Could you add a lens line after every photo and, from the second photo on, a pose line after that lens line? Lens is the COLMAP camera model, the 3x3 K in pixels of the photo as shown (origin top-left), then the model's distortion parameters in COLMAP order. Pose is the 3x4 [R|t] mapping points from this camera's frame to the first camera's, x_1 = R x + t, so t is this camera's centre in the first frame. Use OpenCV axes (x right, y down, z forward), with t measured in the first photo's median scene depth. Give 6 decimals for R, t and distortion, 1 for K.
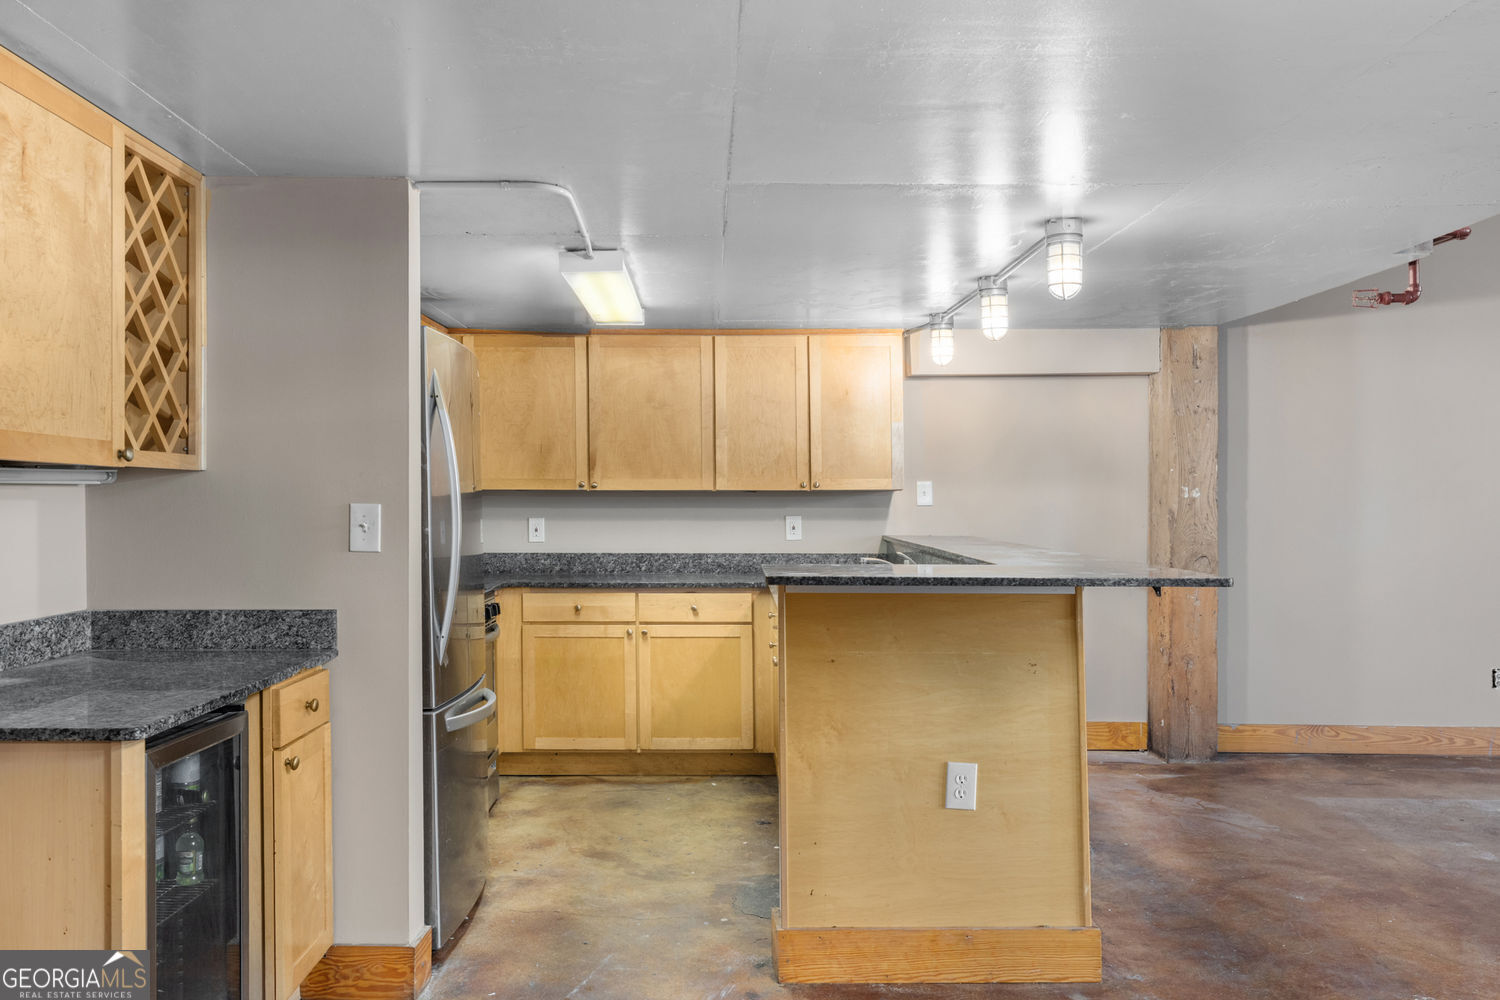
lens RADIAL K [[1328.4, 0, 730.2], [0, 1328.4, 535.9], [0, 0, 1]] dist [0.057760, -0.005073]
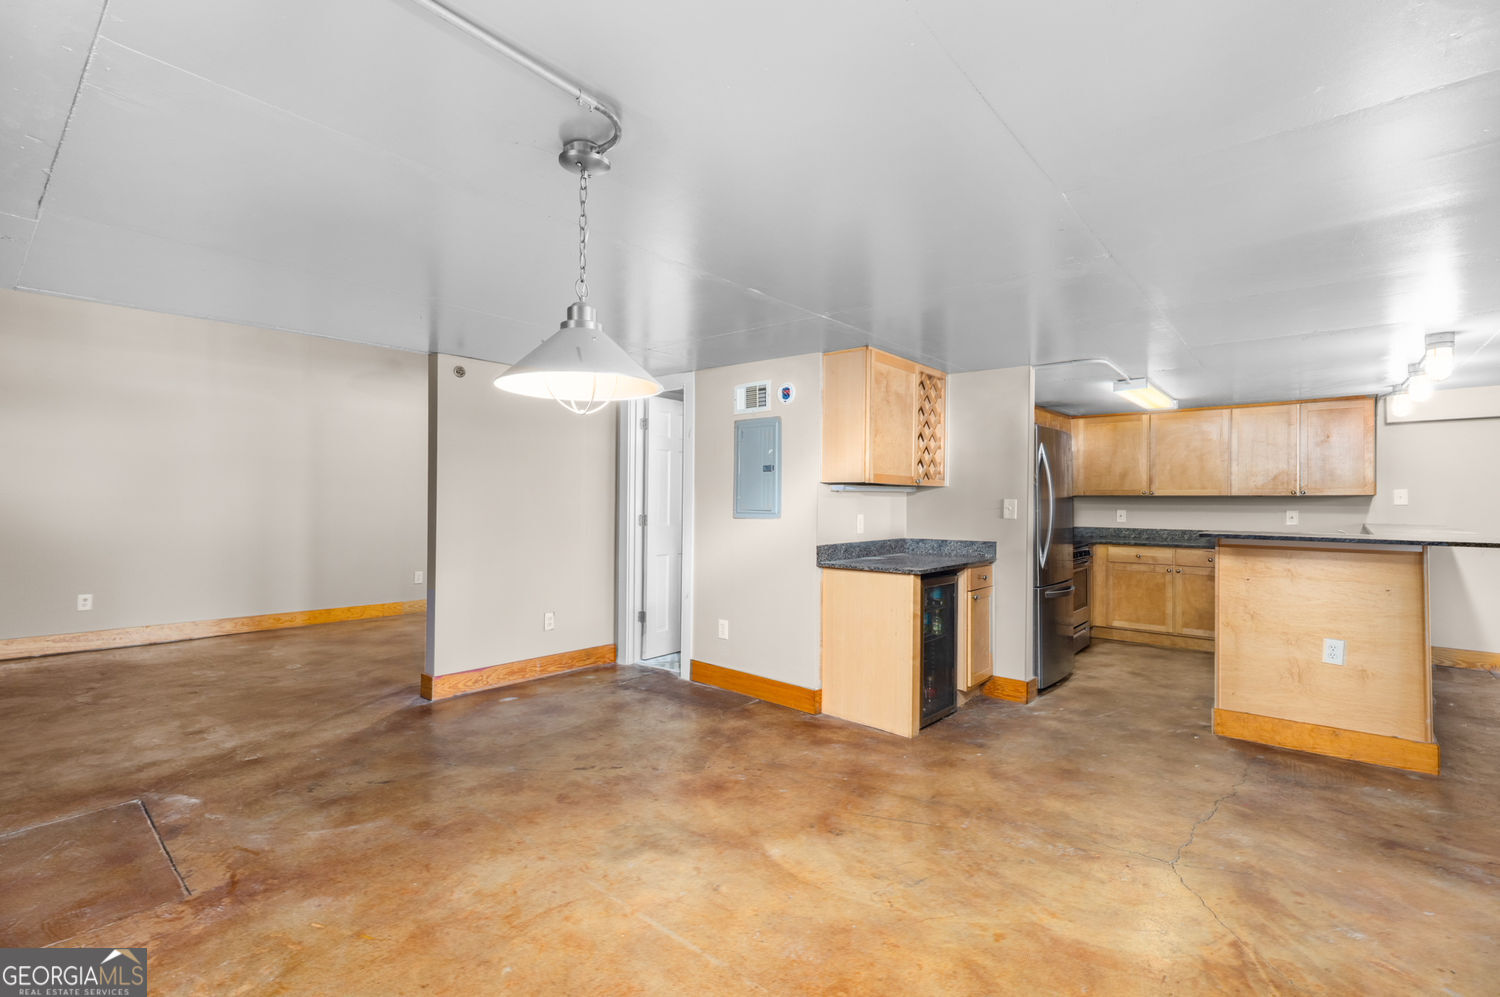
lens RADIAL K [[672.6, 0, 743.5], [0, 672.6, 500.9], [0, 0, 1]] dist [0.000923, 0.000852]
pose [[0.769285, 0.003660, -0.638896, 0.085068], [-0.022610, 0.999513, -0.021500, 0.010375], [0.638506, 0.030985, 0.768993, -0.156679]]
